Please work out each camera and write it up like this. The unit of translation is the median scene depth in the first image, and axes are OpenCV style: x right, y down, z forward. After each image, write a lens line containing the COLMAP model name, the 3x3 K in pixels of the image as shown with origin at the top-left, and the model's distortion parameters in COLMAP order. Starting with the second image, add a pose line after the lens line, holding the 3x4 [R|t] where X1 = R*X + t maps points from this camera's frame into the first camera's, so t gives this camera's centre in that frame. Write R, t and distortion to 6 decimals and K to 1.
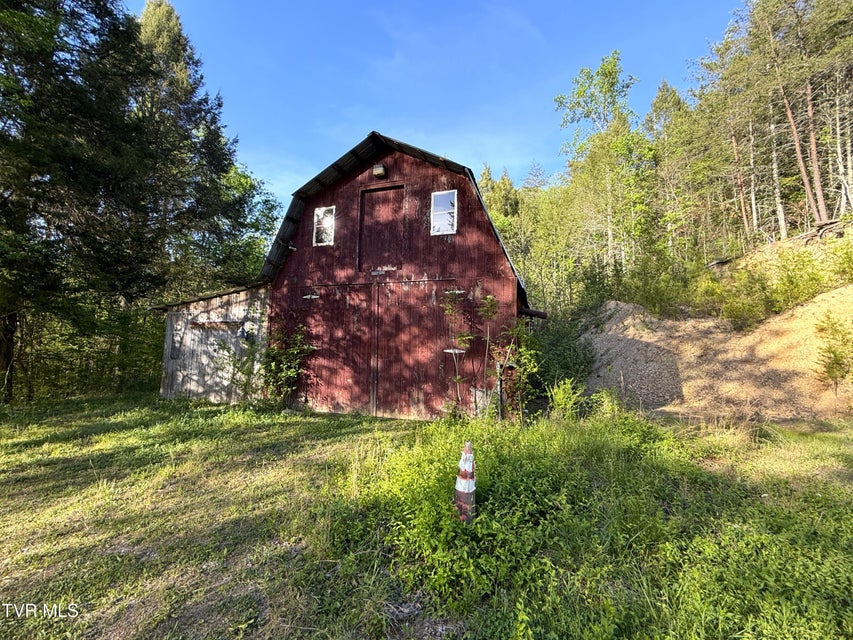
lens RADIAL K [[348.5, 0, 426.4], [0, 348.5, 320.9], [0, 0, 1]] dist [0.000659, 0.000105]
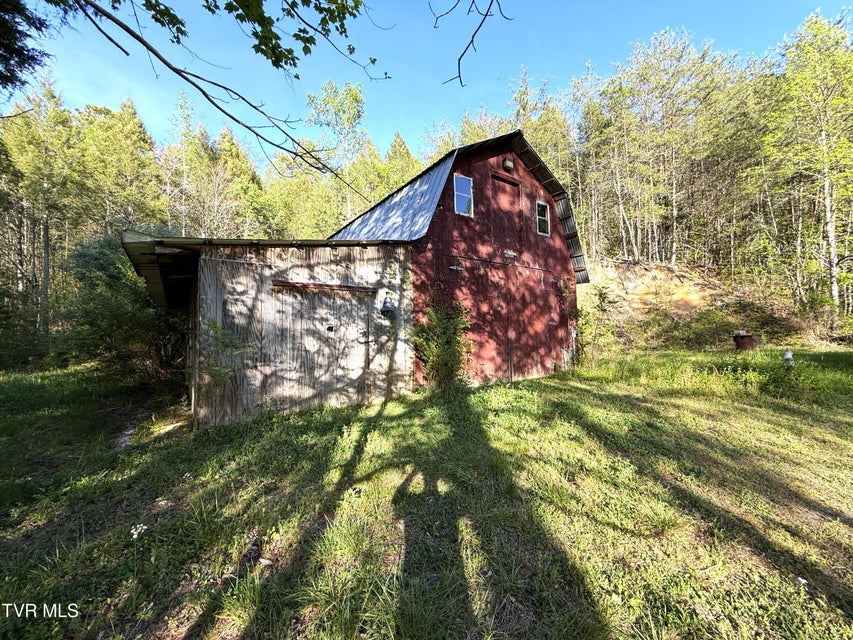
lens RADIAL K [[348.5, 0, 426.3], [0, 348.5, 319.5], [0, 0, 1]] dist [0.000659, 0.000105]
pose [[0.575689, 0.007577, 0.817634, -1.093013], [-0.029157, 0.999511, 0.011266, 0.058401], [-0.817149, -0.030325, 0.575628, 0.507670]]
